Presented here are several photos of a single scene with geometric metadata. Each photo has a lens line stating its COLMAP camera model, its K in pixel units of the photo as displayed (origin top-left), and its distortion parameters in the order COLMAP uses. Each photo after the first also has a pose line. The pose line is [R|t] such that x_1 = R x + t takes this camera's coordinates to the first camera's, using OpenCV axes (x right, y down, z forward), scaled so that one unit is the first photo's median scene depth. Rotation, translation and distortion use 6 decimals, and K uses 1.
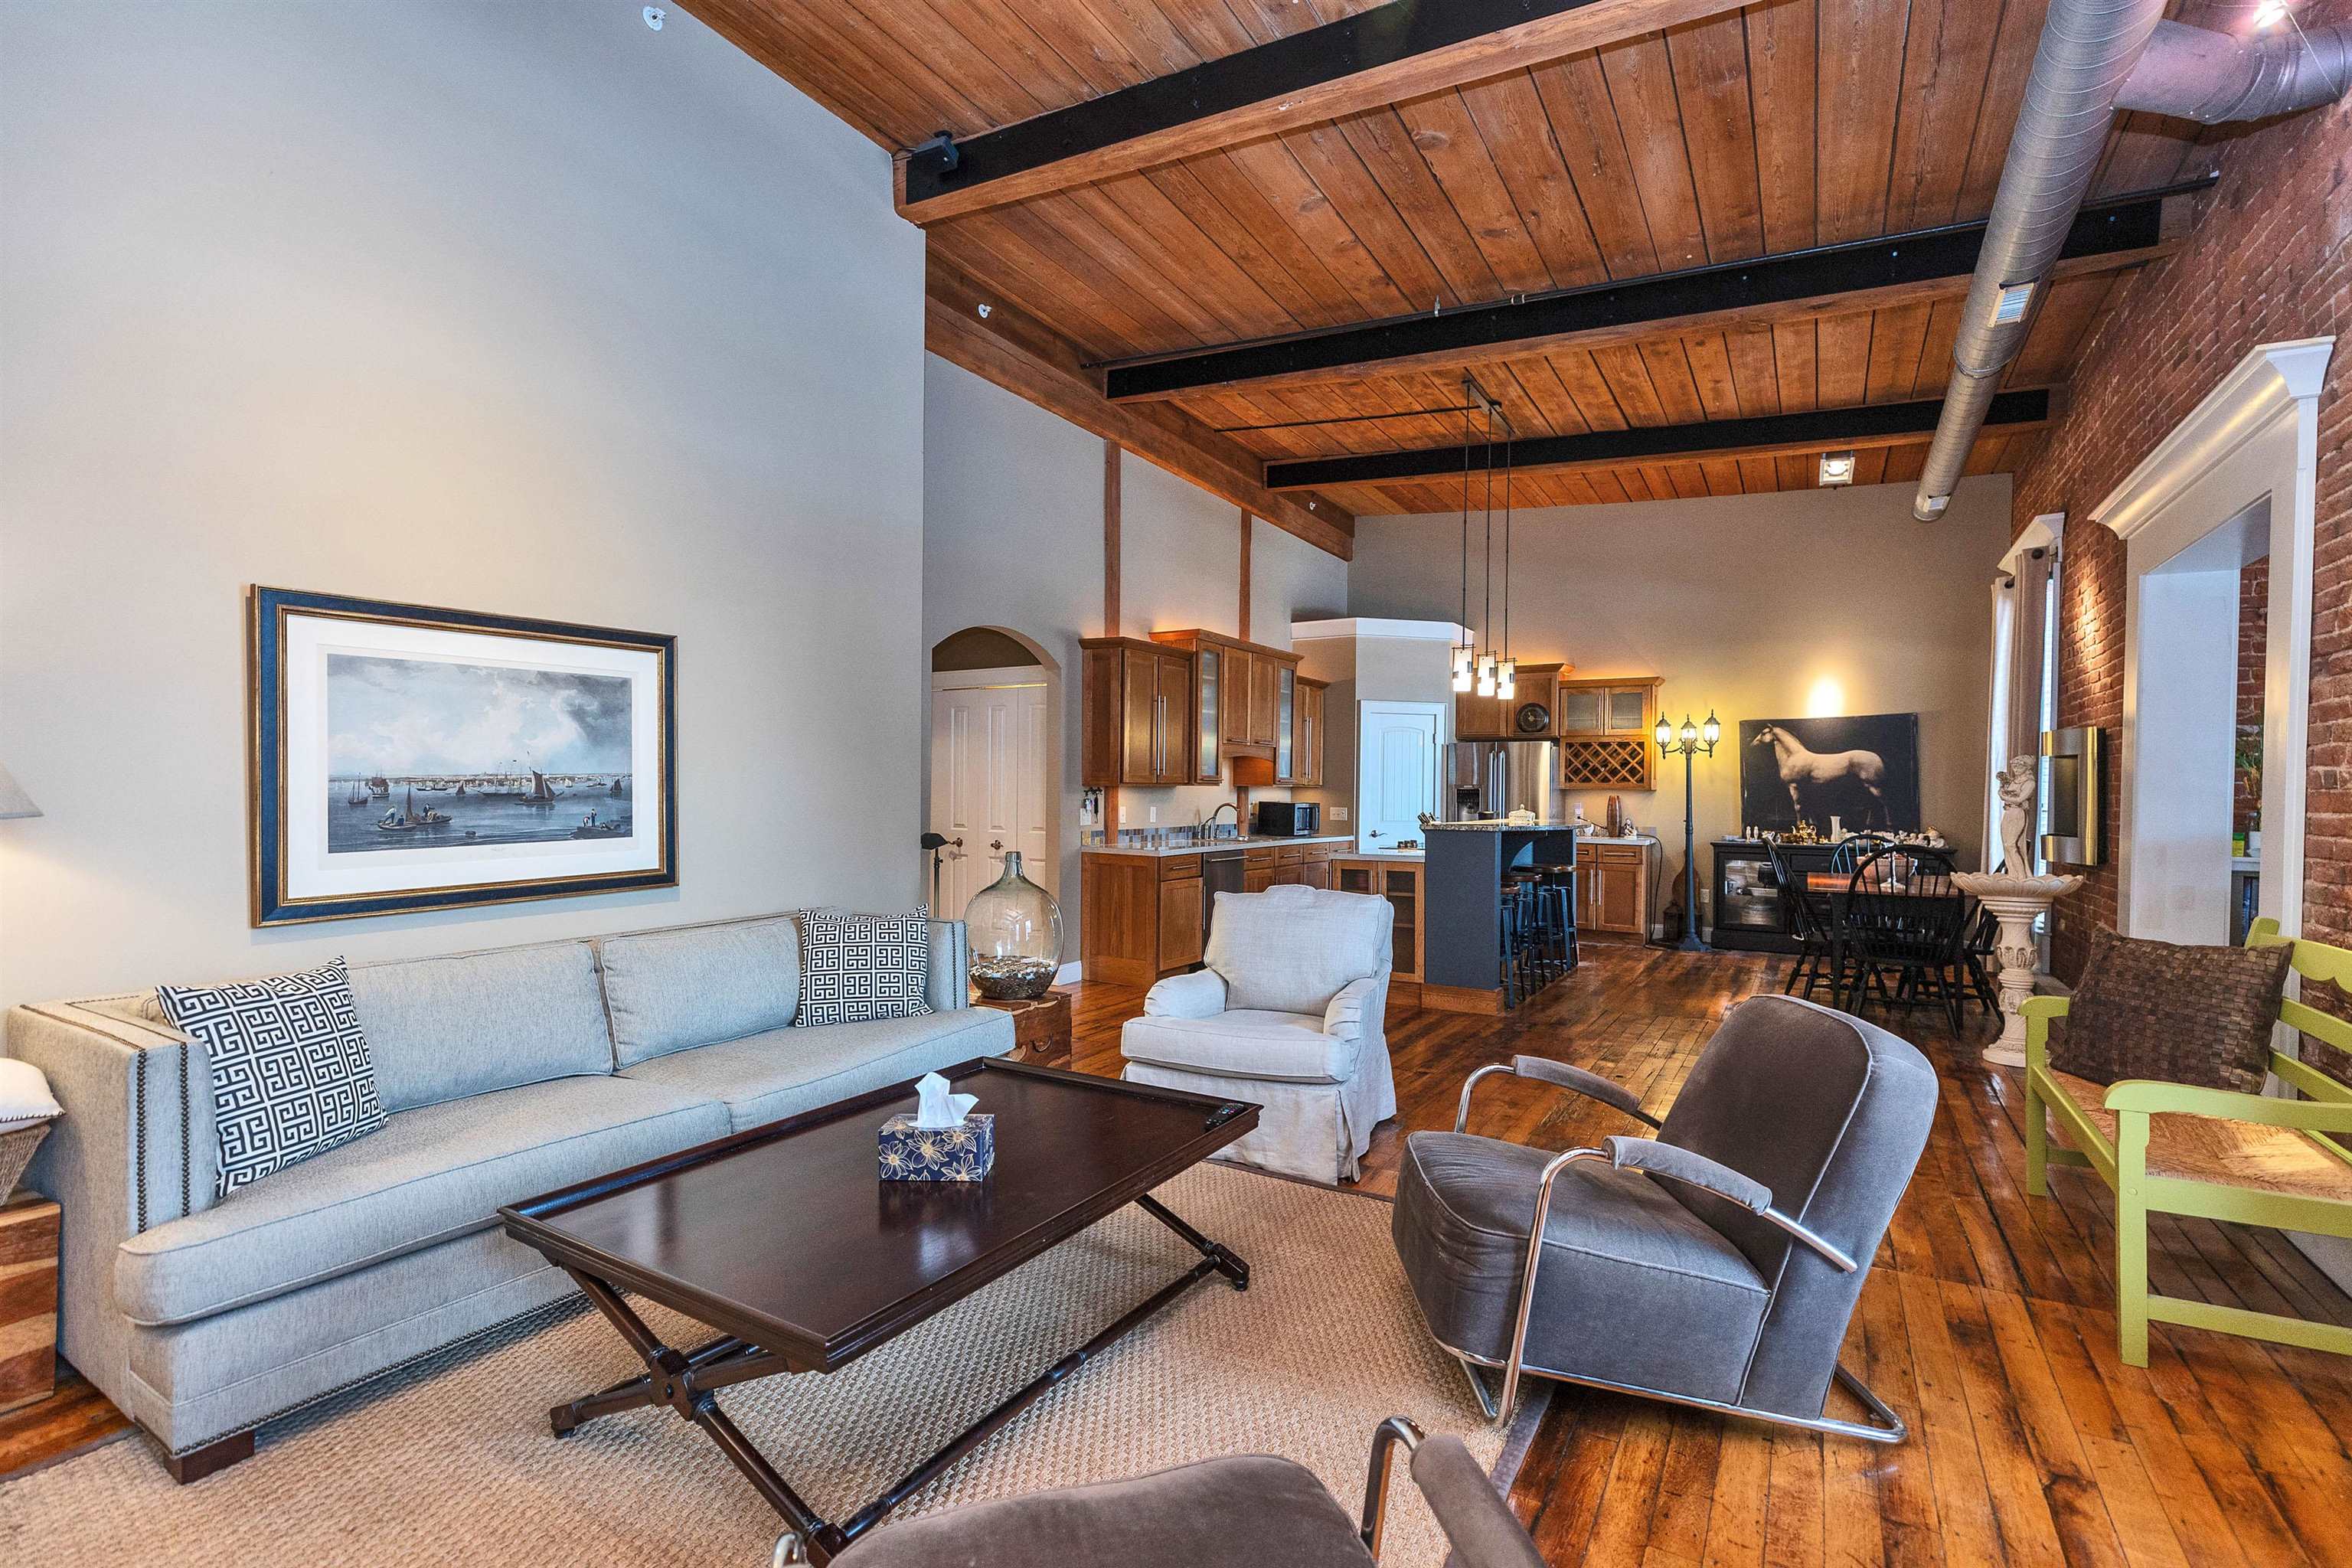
lens RADIAL K [[1061.9, 0, 1177.2], [0, 1061.9, 787.1], [0, 0, 1]] dist [-0.000295, 0.001140]
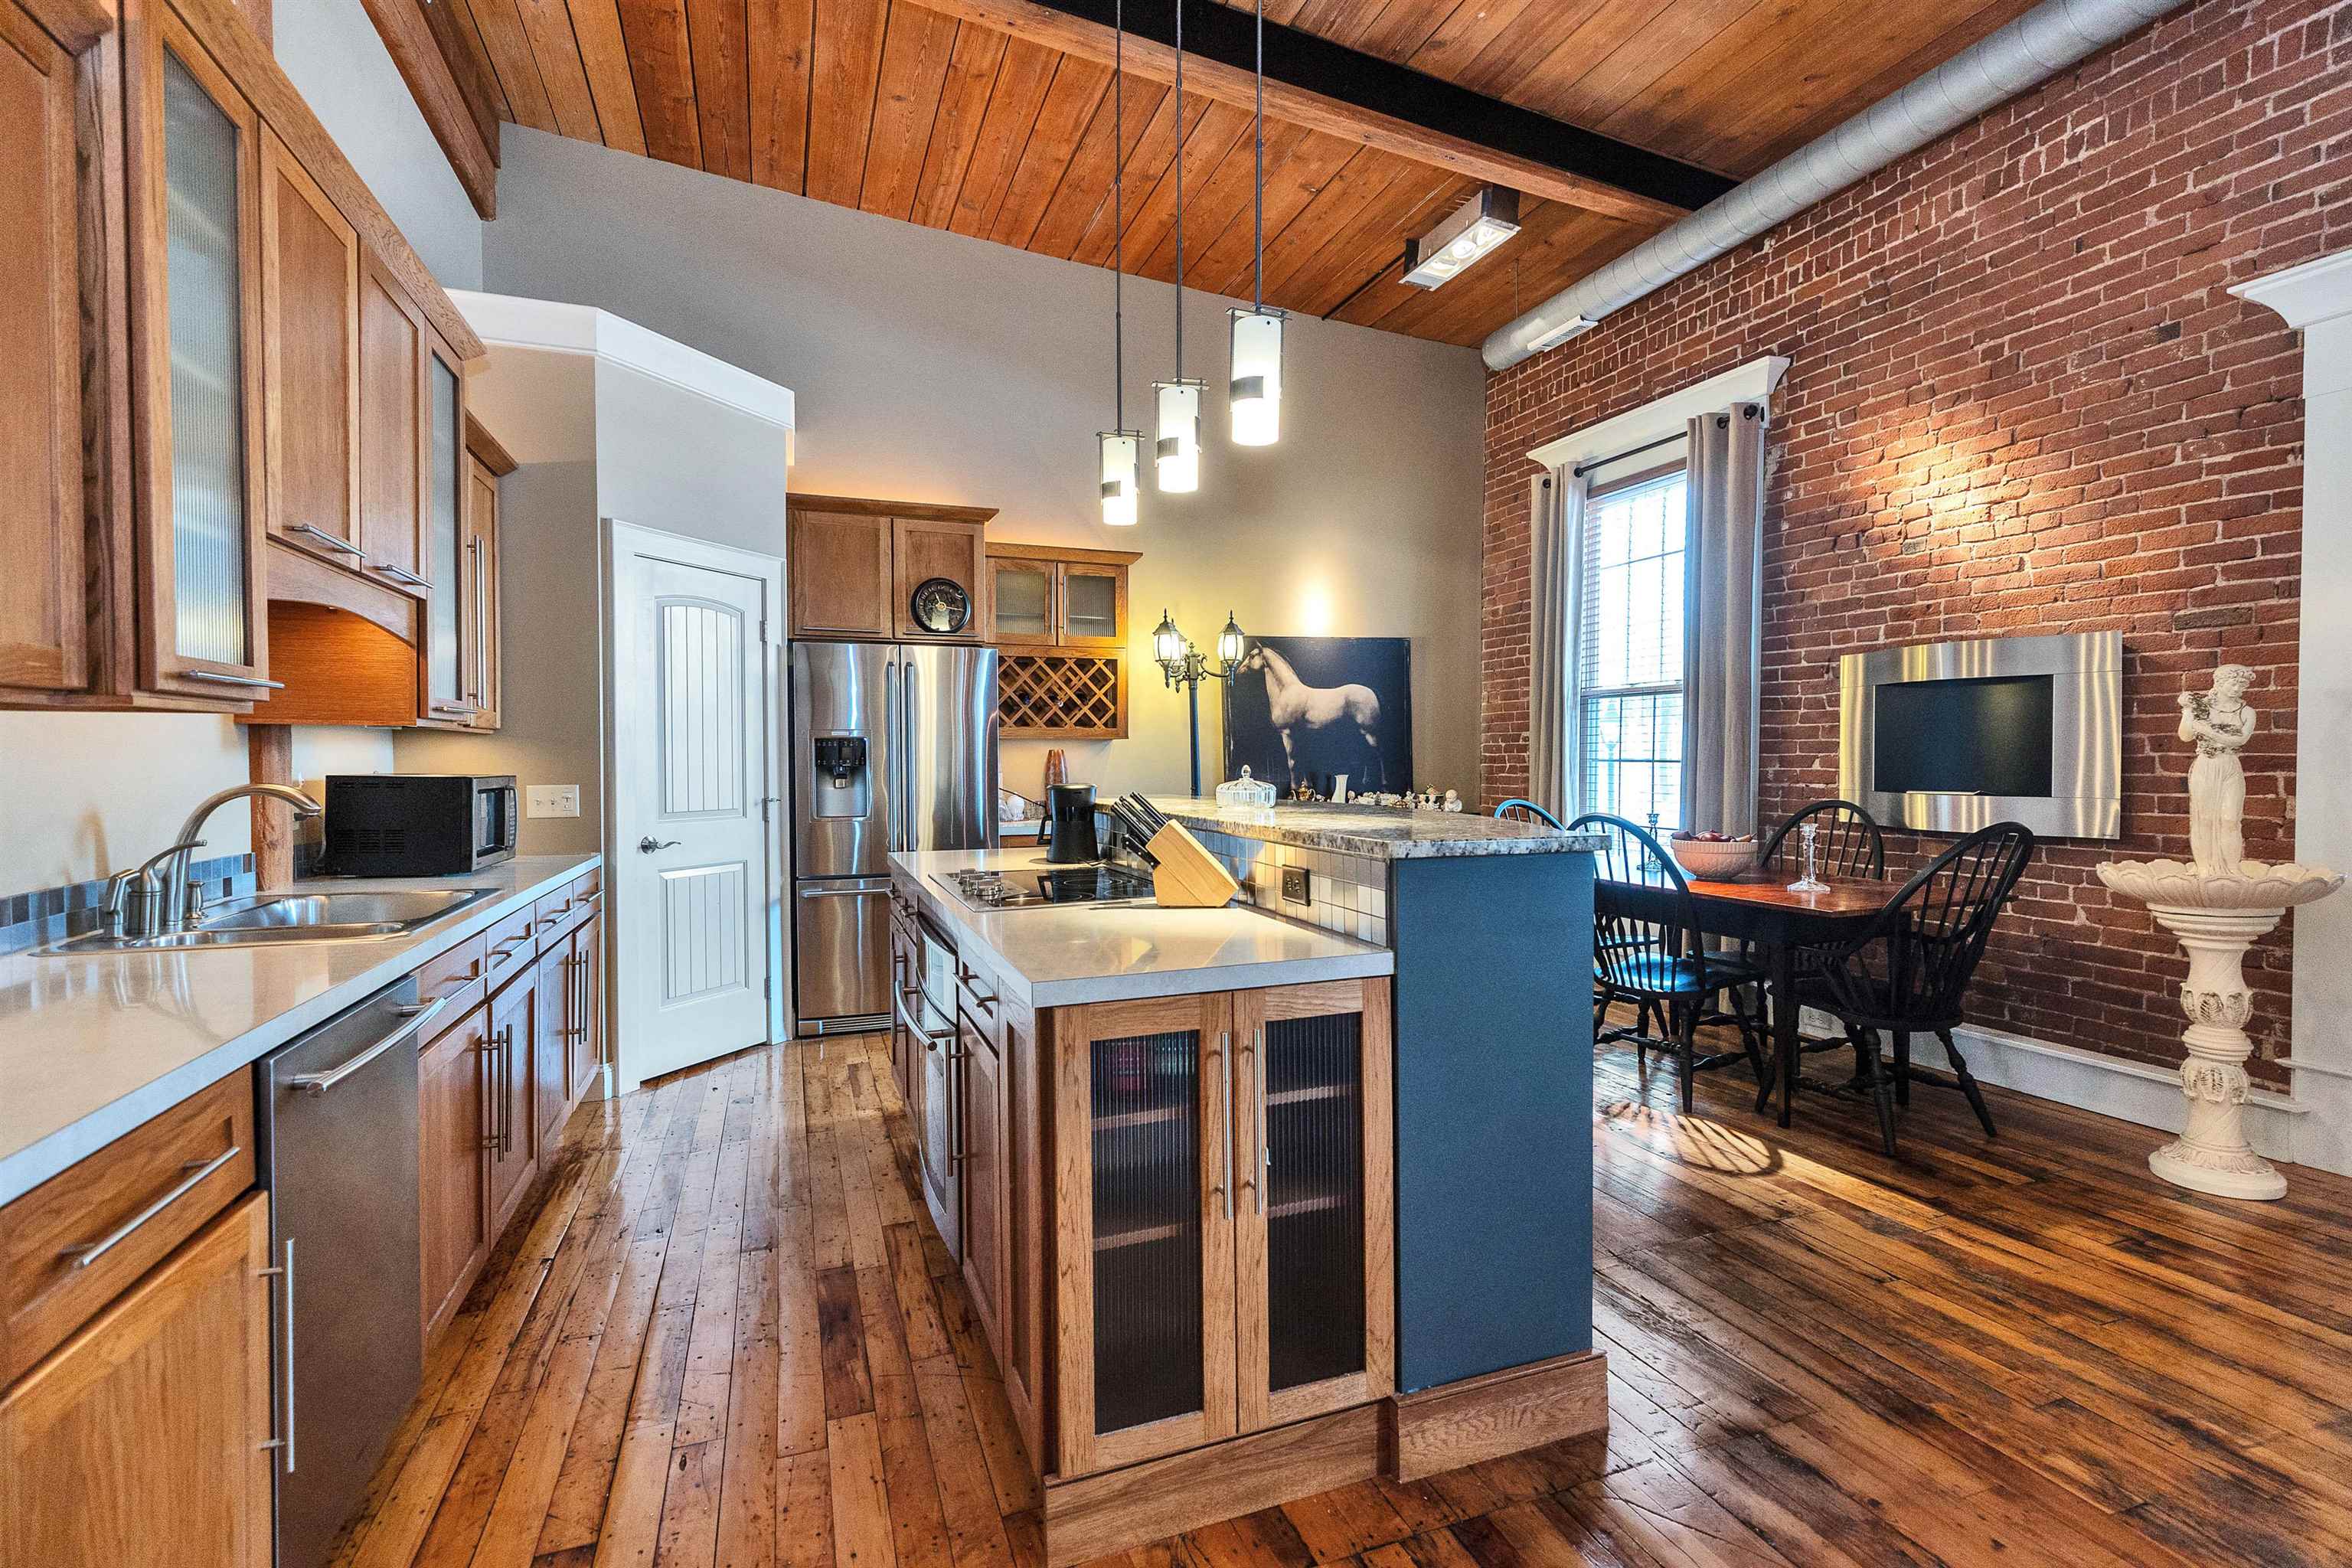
lens RADIAL K [[1061.9, 0, 1171.4], [0, 1061.9, 778.6], [0, 0, 1]] dist [-0.000295, 0.001140]
pose [[0.614544, -0.029382, 0.788335, -0.019756], [0.007042, 0.999471, 0.031761, 0.006202], [-0.788851, -0.013968, 0.614426, 0.618991]]
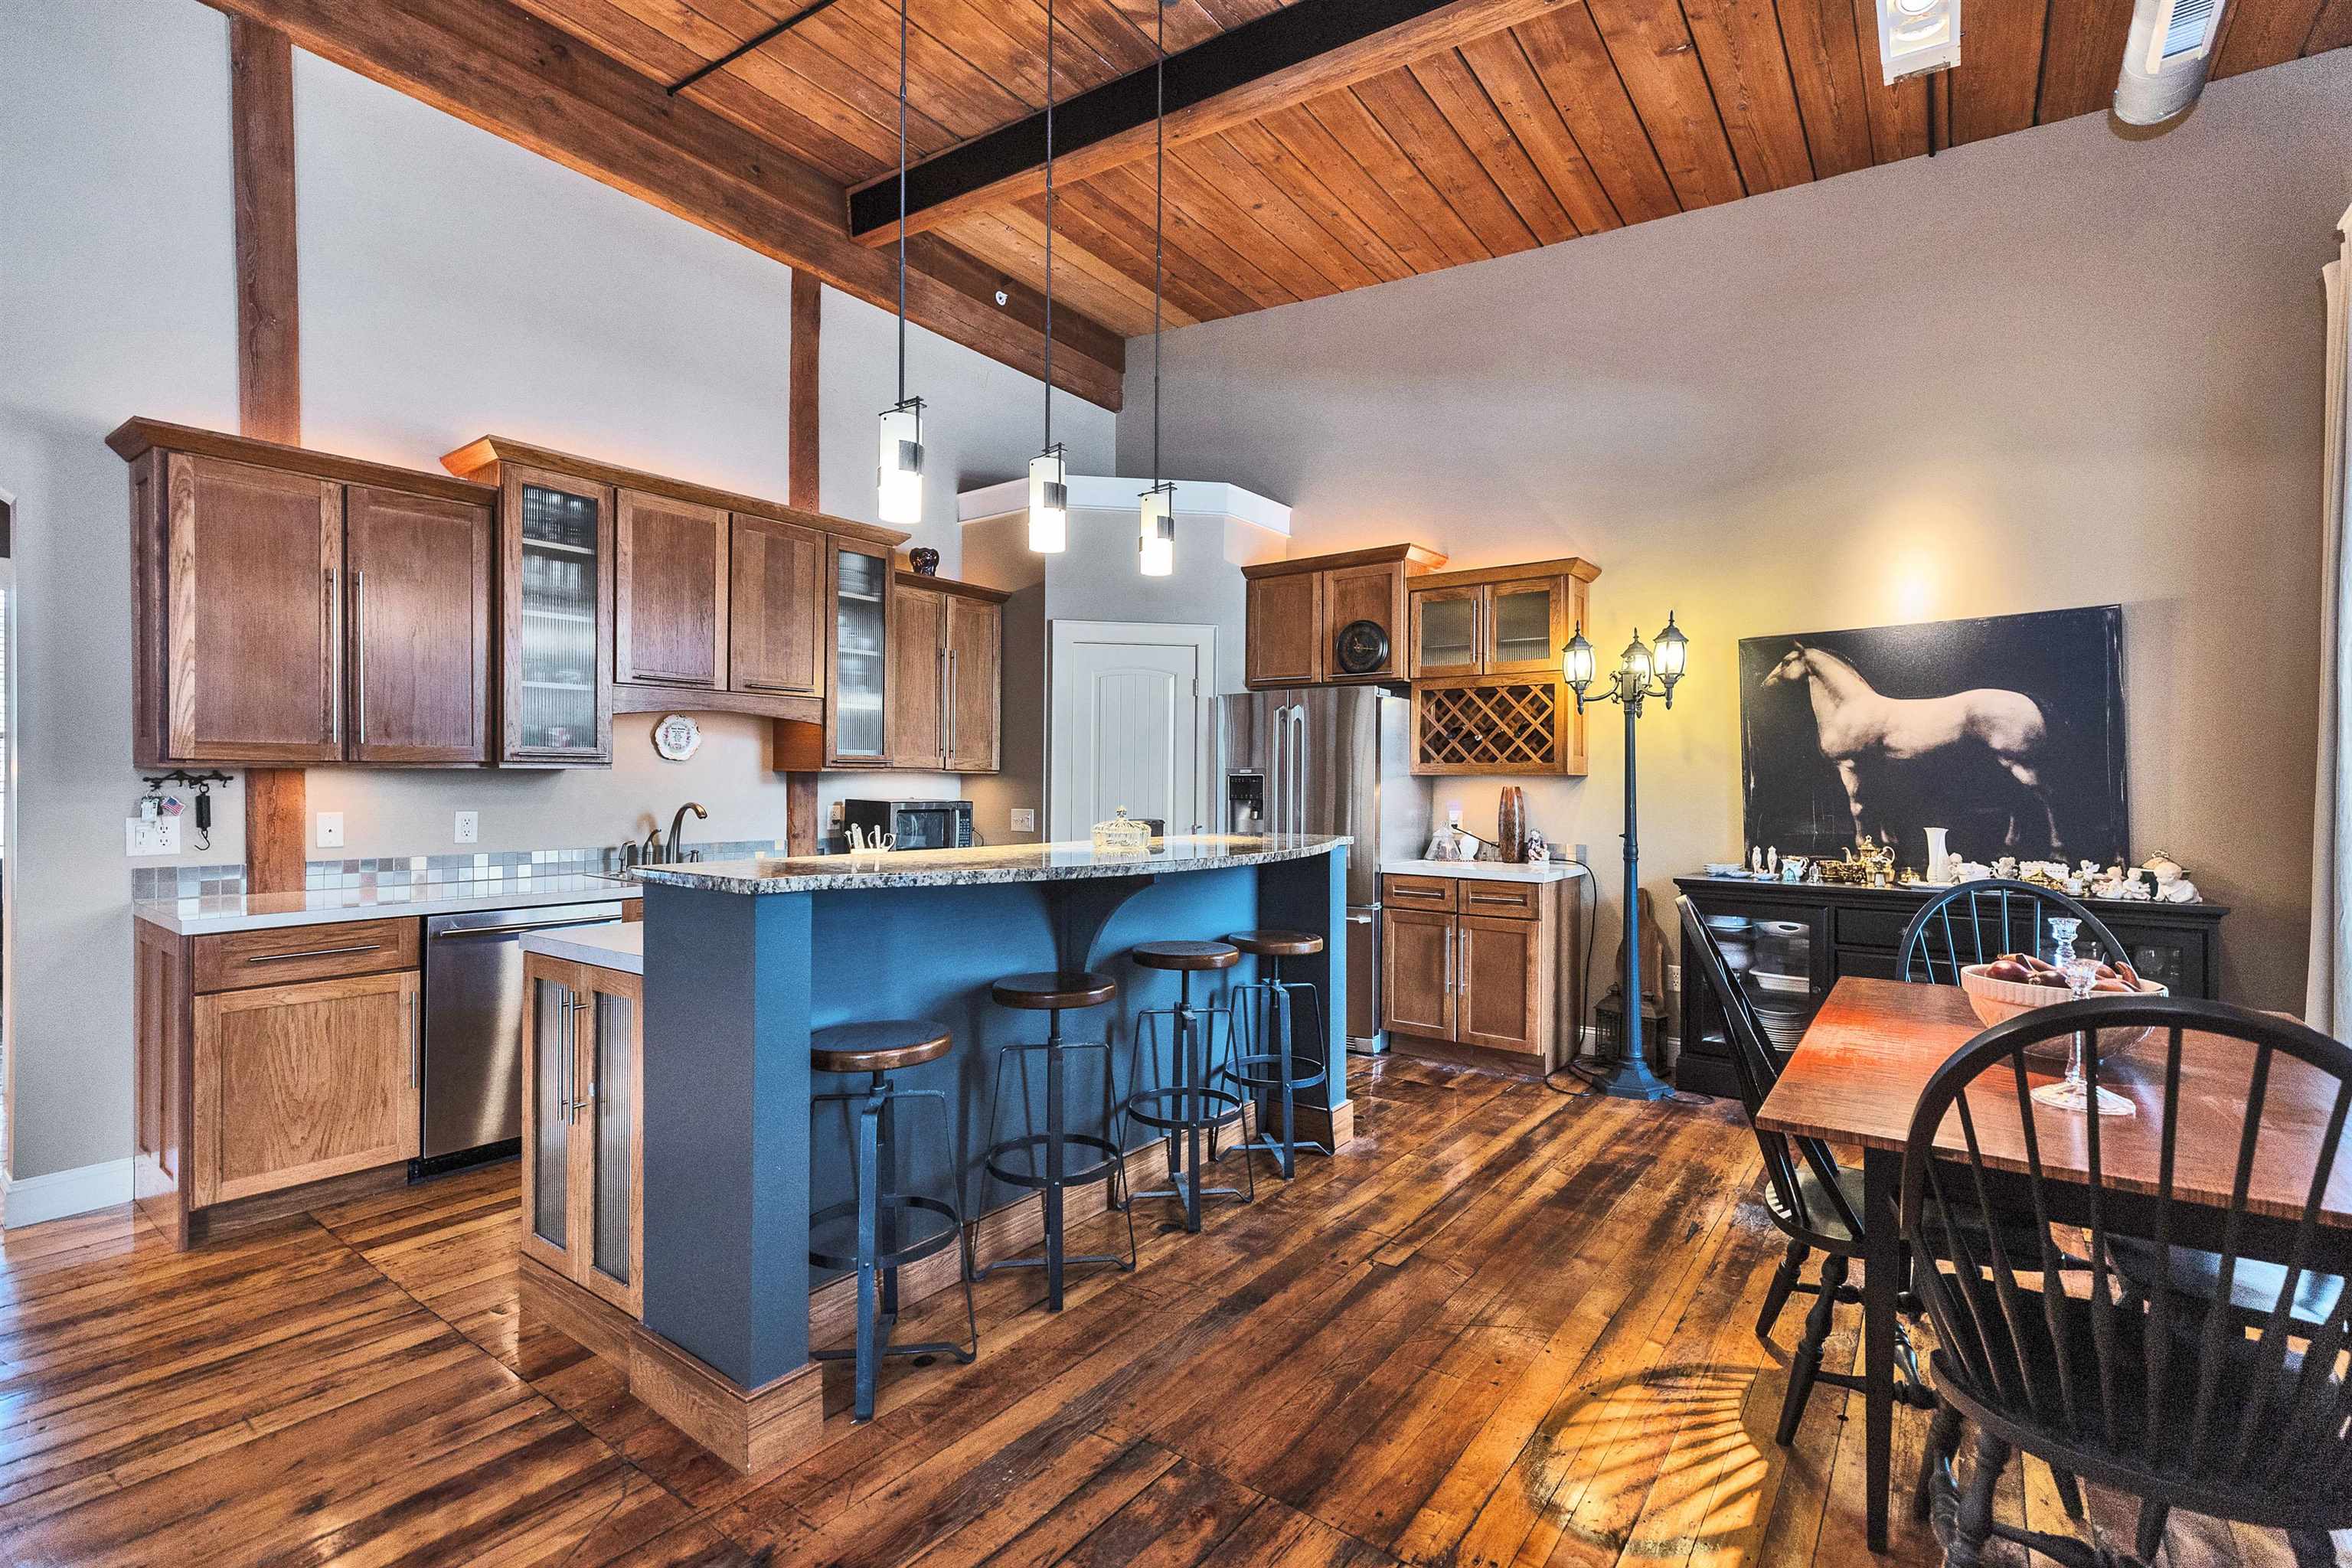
lens RADIAL K [[1061.9, 0, 1176.0], [0, 1061.9, 779.8], [0, 0, 1]] dist [-0.000295, 0.001140]
pose [[0.995324, -0.003936, -0.096509, 0.311586], [0.003822, 0.999992, -0.001363, 0.004967], [0.096514, 0.000988, 0.995331, 0.470021]]
